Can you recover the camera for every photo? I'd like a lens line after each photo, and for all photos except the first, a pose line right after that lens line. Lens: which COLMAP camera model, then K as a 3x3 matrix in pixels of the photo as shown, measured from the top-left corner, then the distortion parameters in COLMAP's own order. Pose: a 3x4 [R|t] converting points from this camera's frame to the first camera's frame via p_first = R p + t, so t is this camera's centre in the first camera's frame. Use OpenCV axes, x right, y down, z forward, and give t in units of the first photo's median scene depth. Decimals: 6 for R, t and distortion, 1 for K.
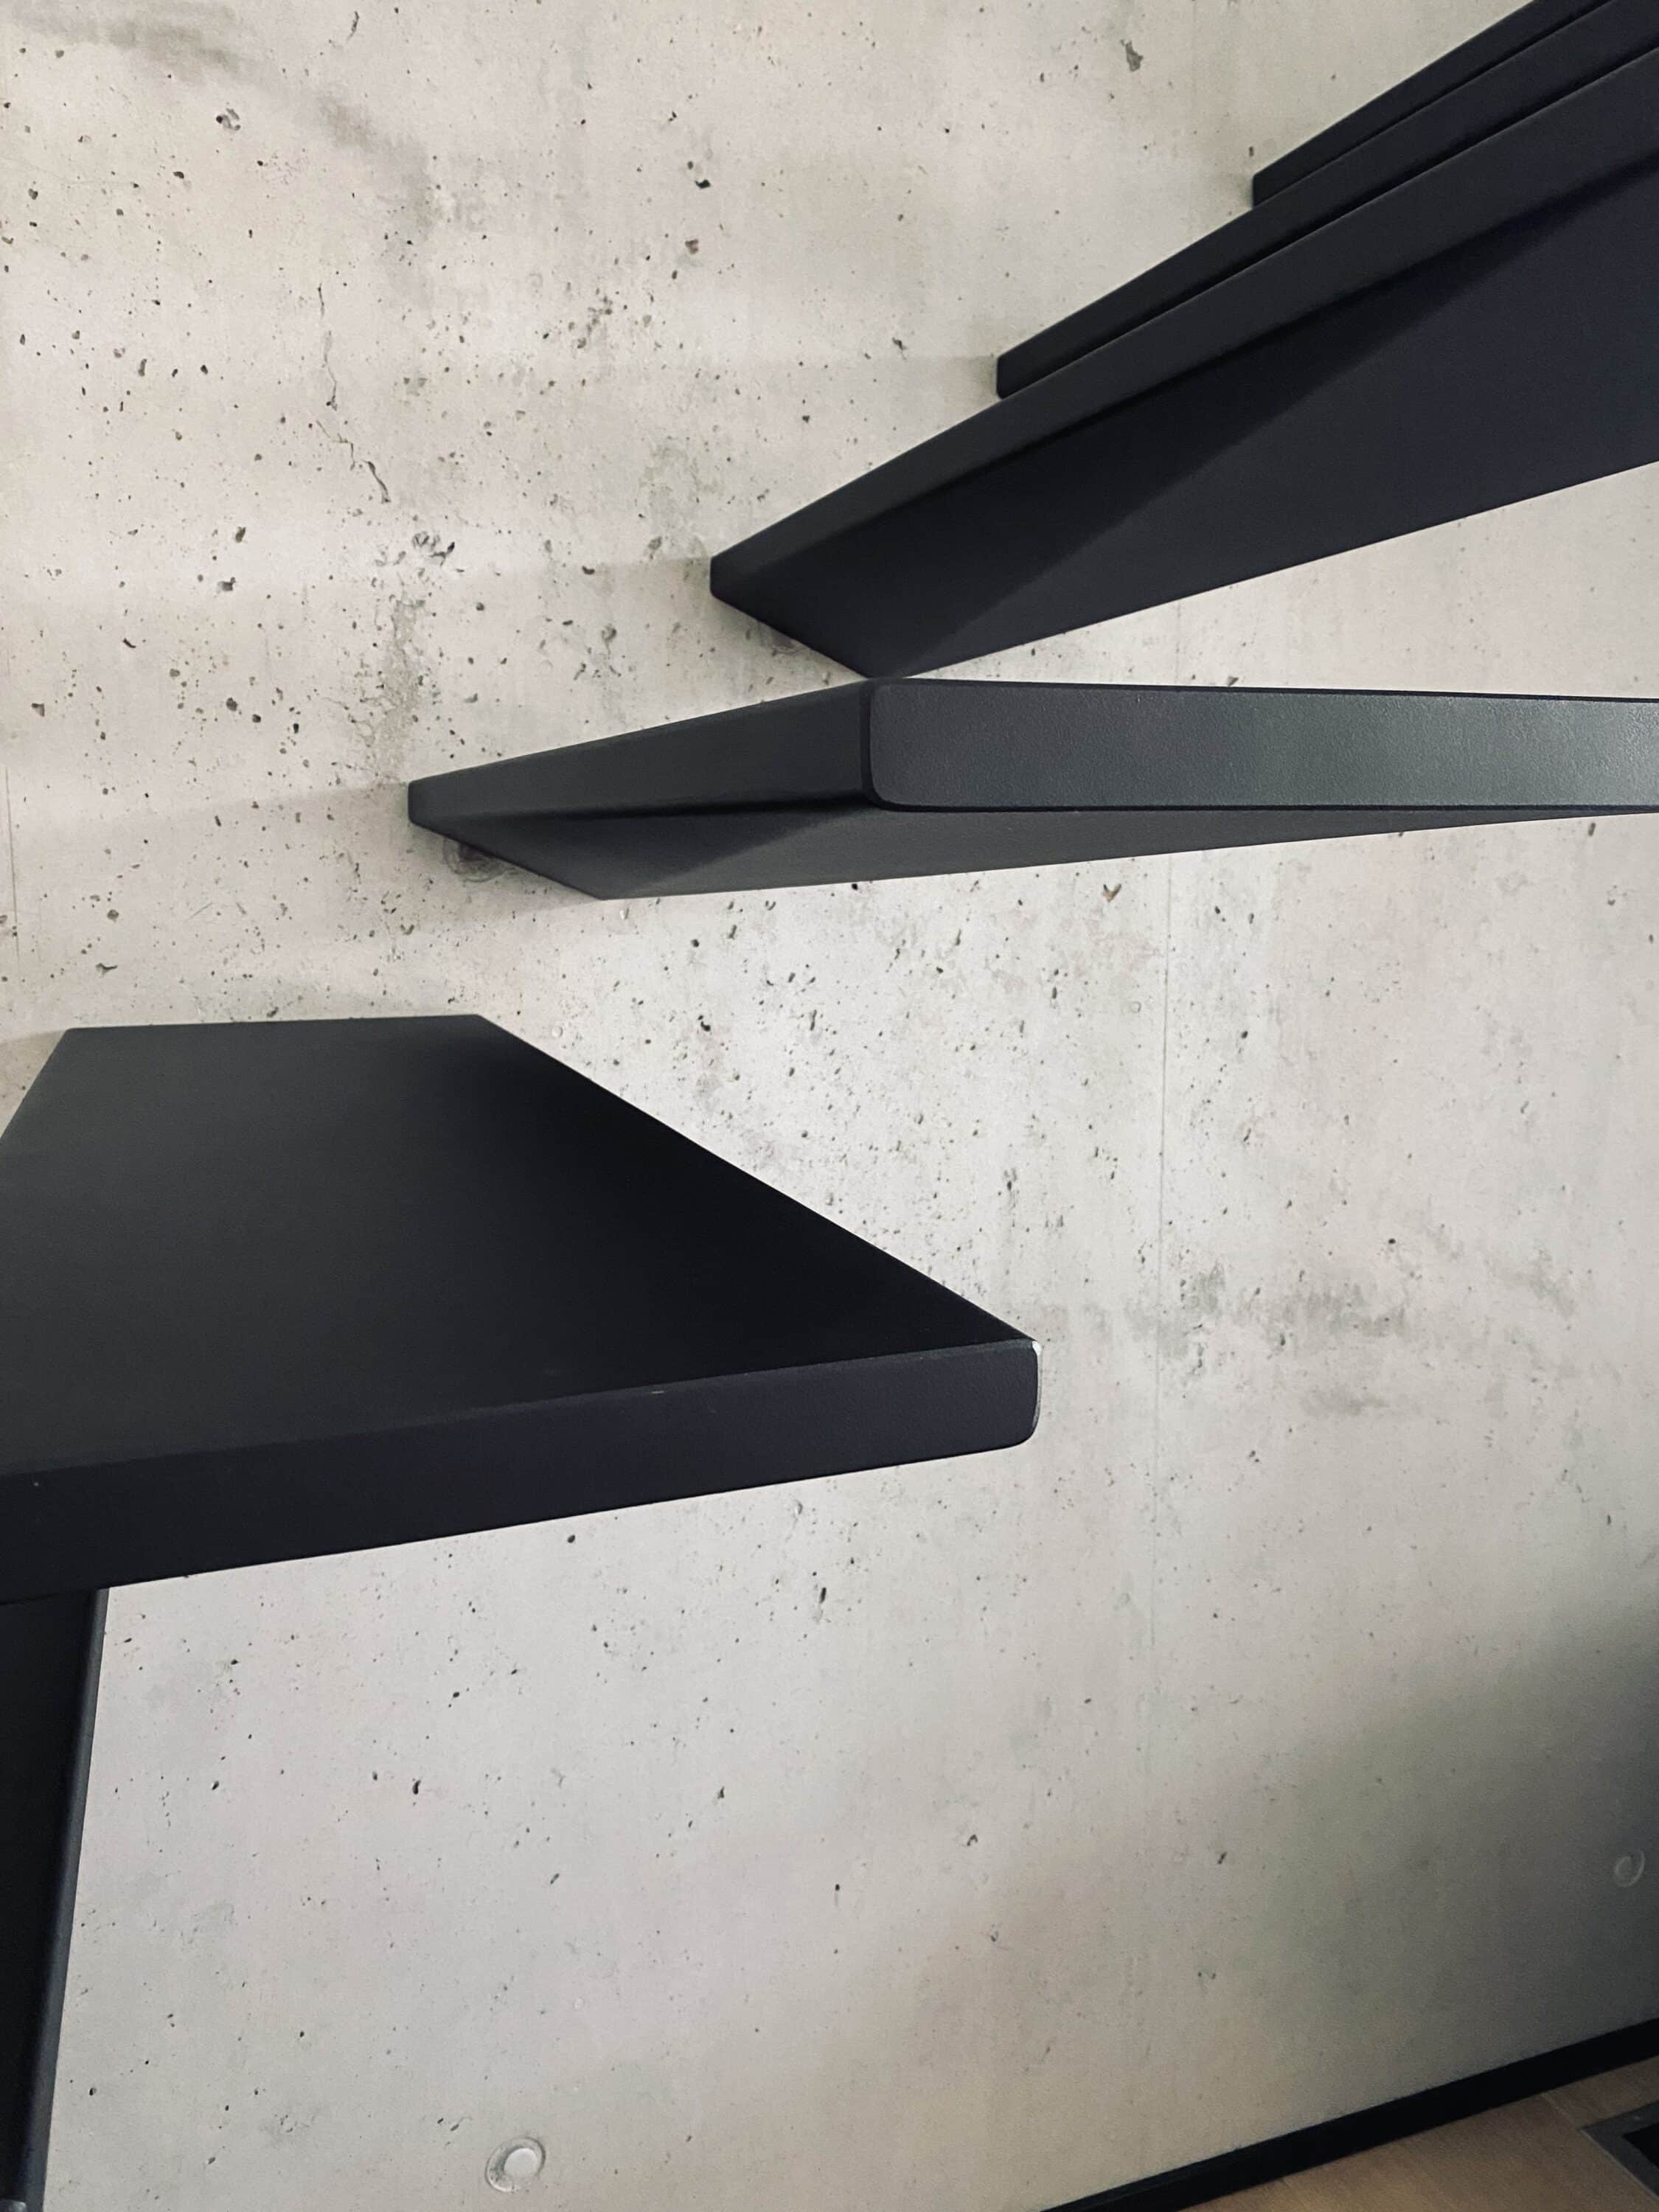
lens RADIAL K [[1675.9, 0, 828.2], [0, 1675.9, 1094.5], [0, 0, 1]] dist [0.026571, -0.045916]
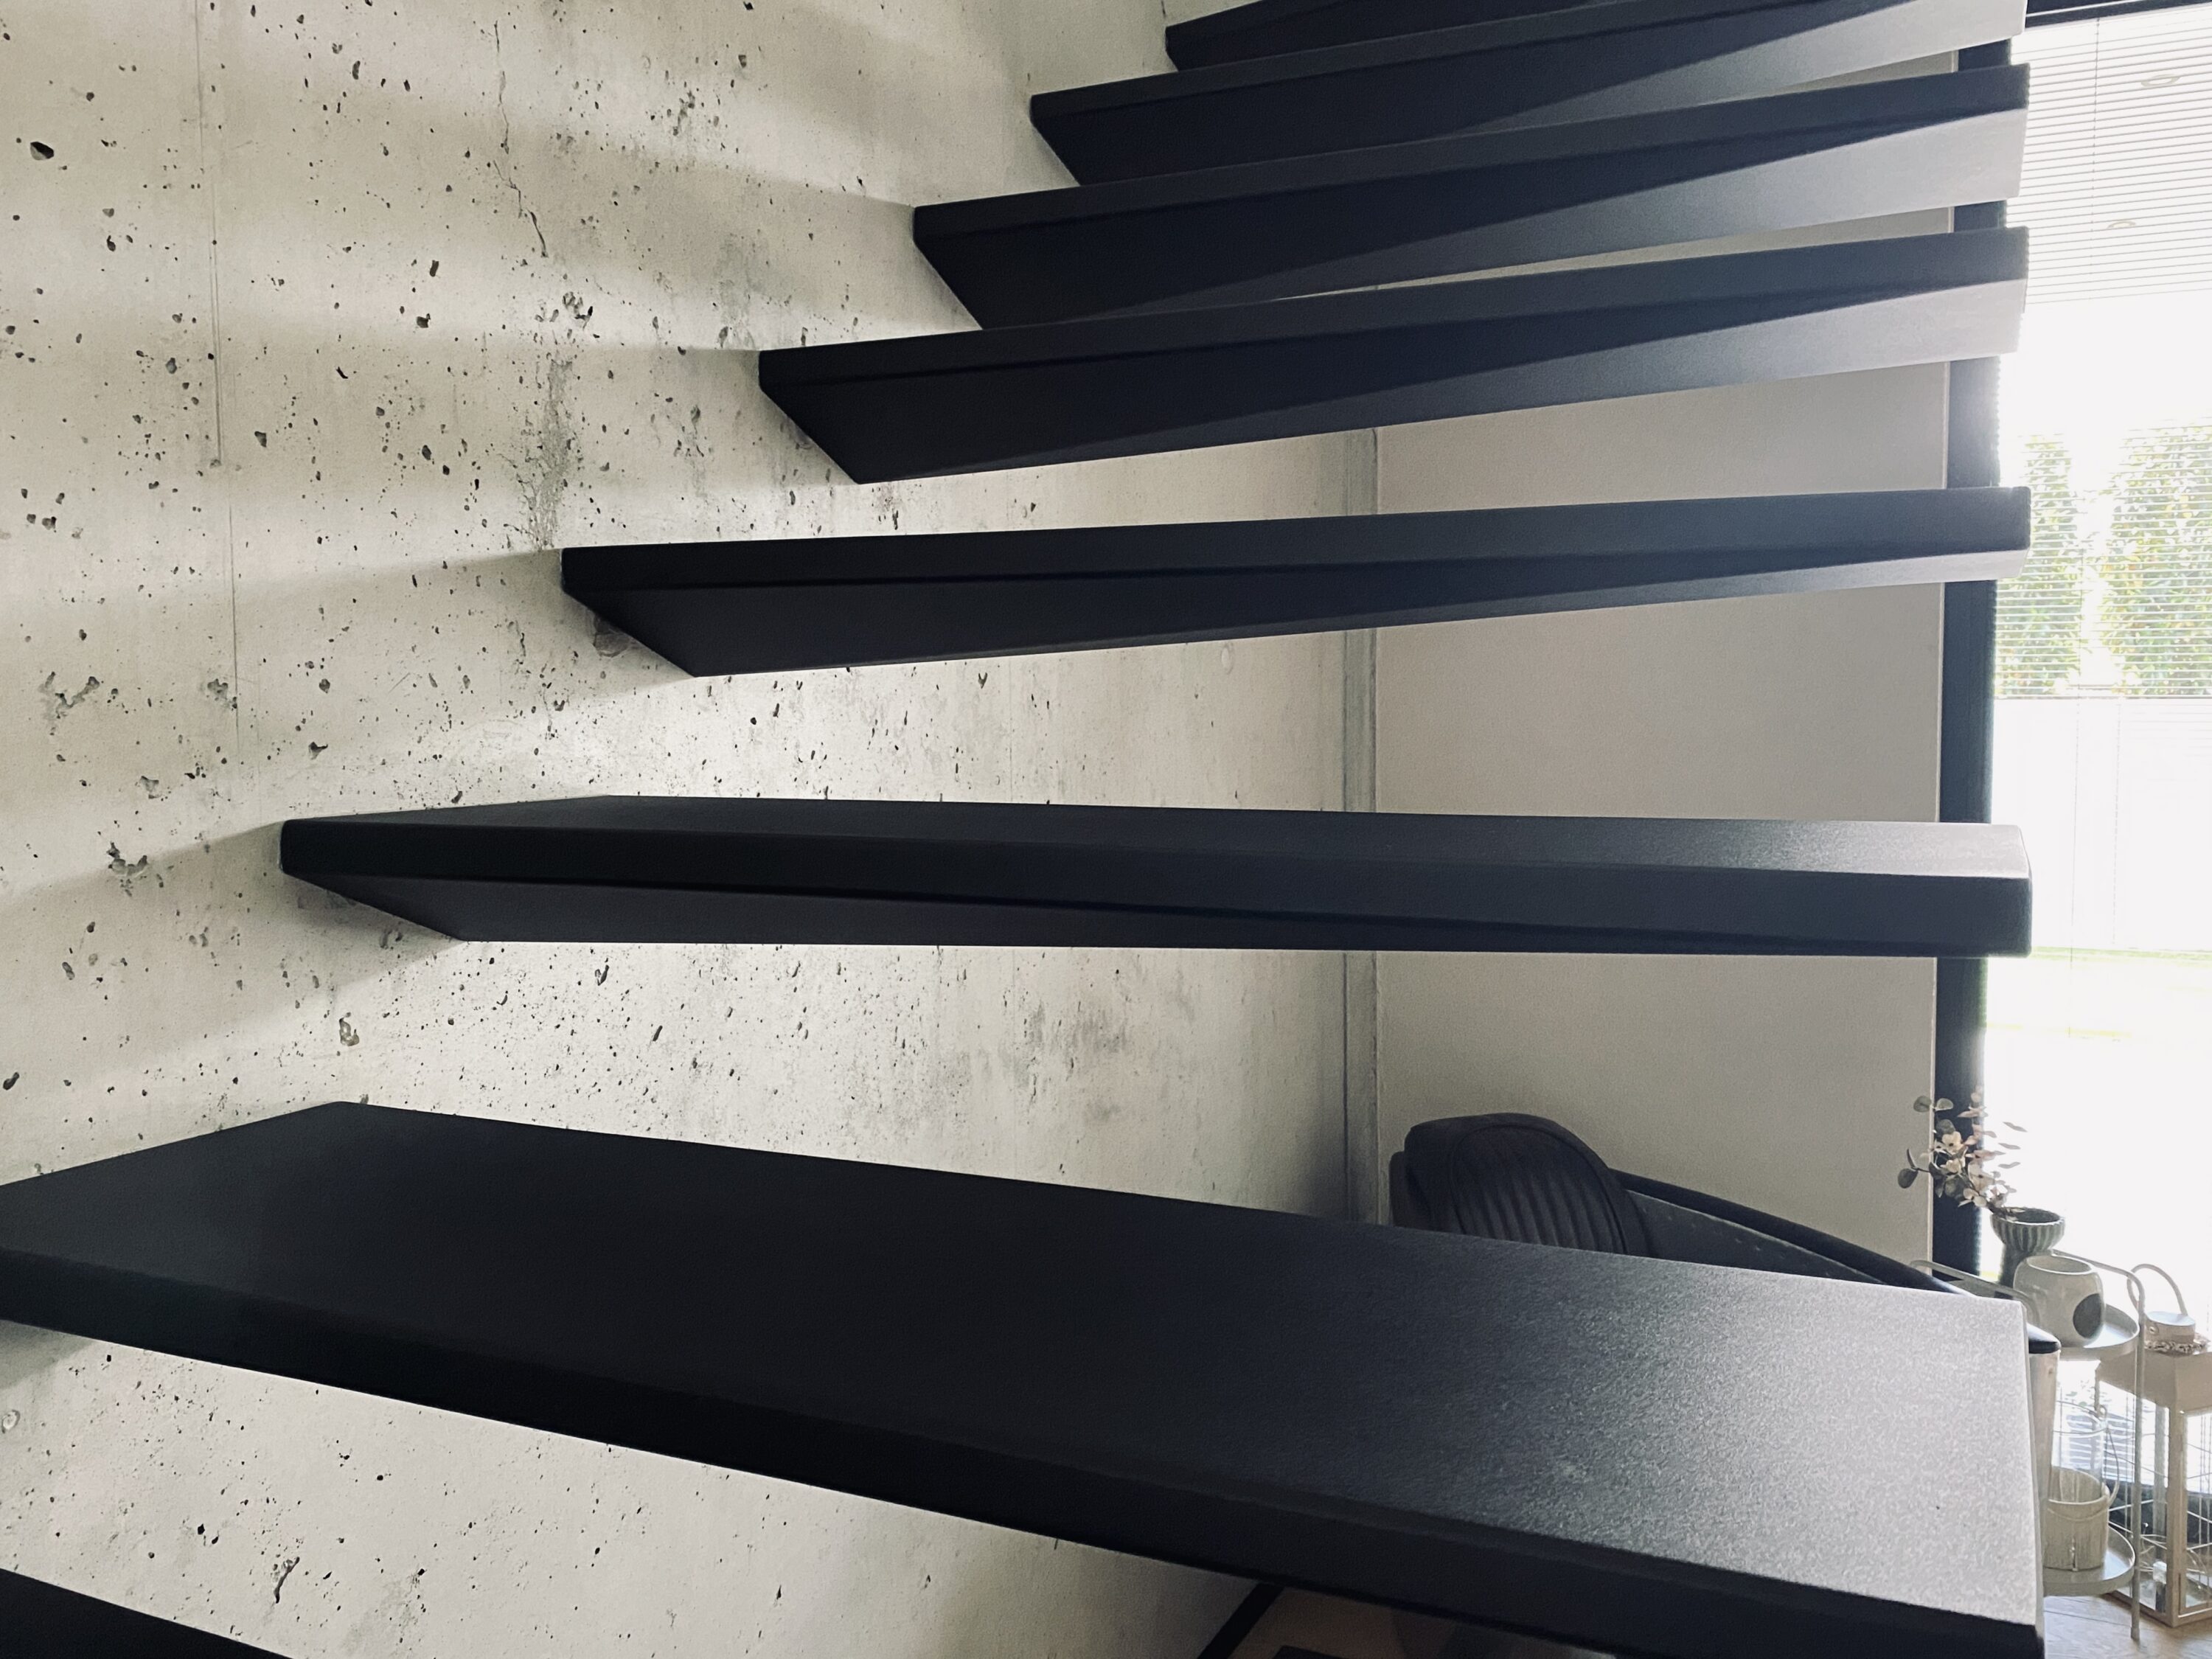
lens RADIAL K [[1836.2, 0, 1113.3], [0, 1836.2, 811.1], [0, 0, 1]] dist [0.013292, -0.021733]
pose [[0.714467, -0.046304, 0.698135, -0.740948], [0.104318, 0.993705, -0.040850, 0.033292], [-0.691848, 0.102014, 0.714800, 0.065184]]
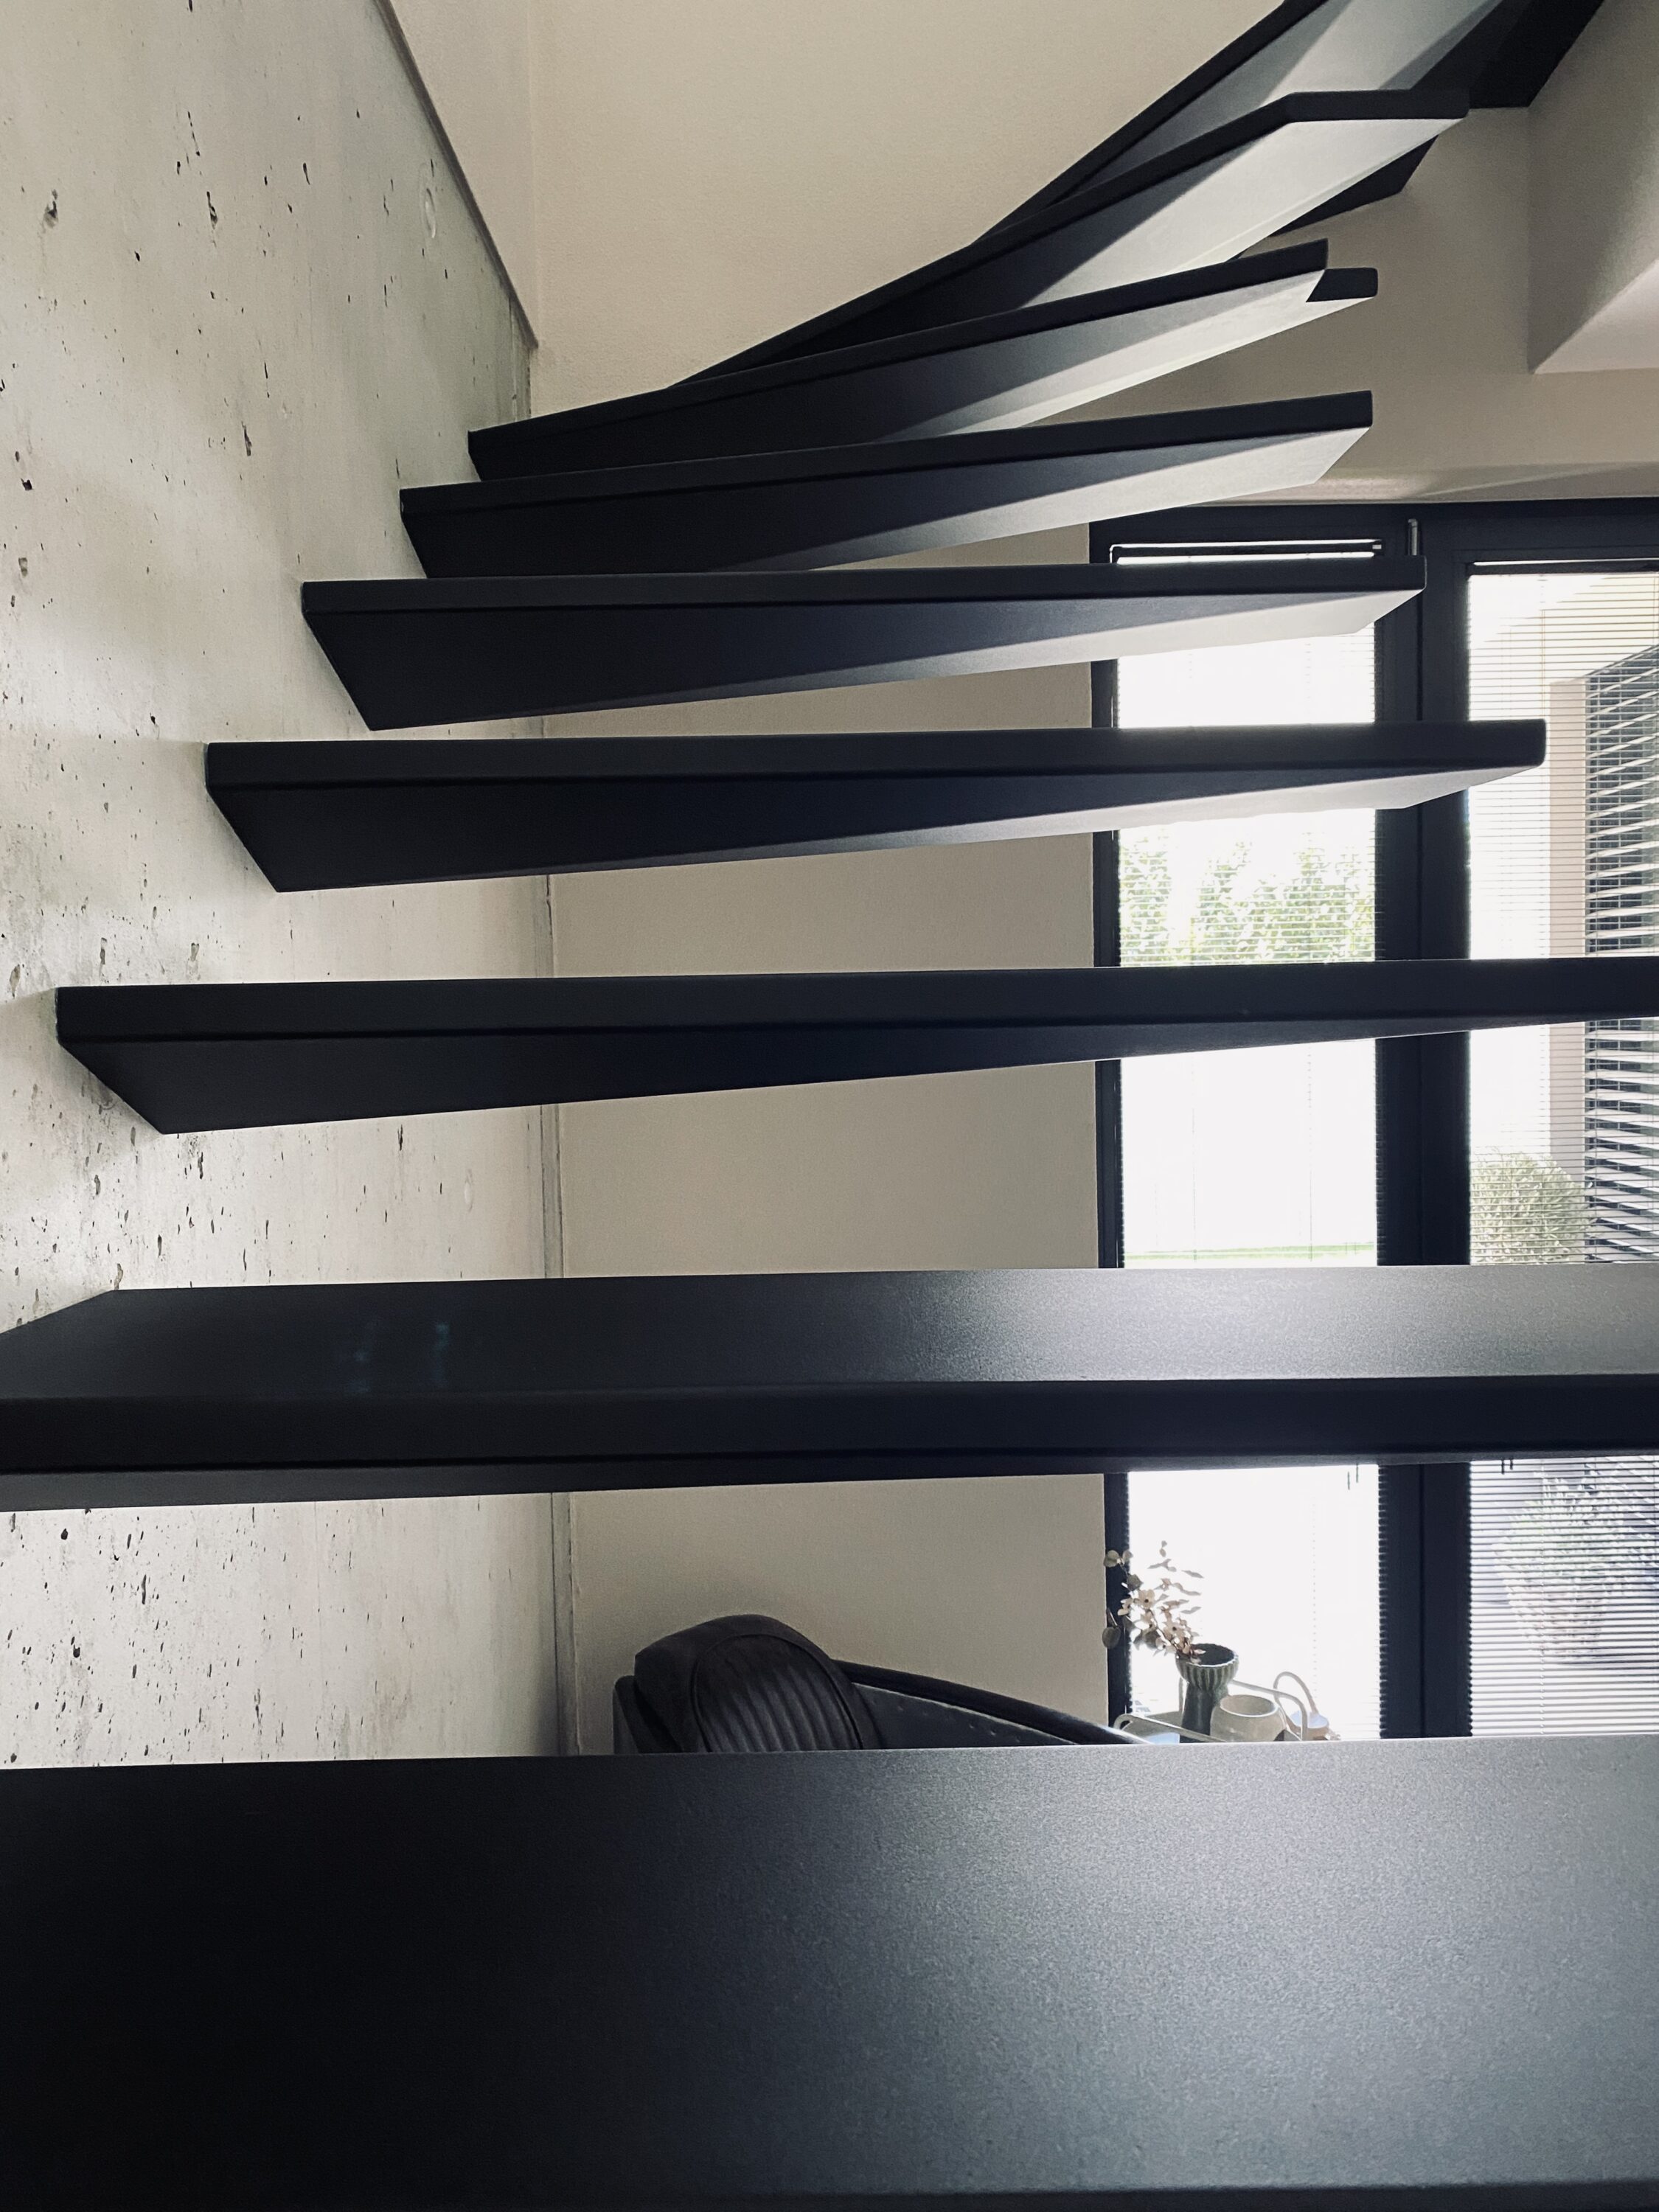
lens RADIAL K [[1675.9, 0, 811.5], [0, 1675.9, 1090.5], [0, 0, 1]] dist [0.026571, -0.045916]
pose [[0.355704, -0.055173, 0.932969, -0.636566], [0.152076, 0.988369, 0.000469, -0.235893], [-0.922143, 0.141716, 0.359957, 0.470262]]
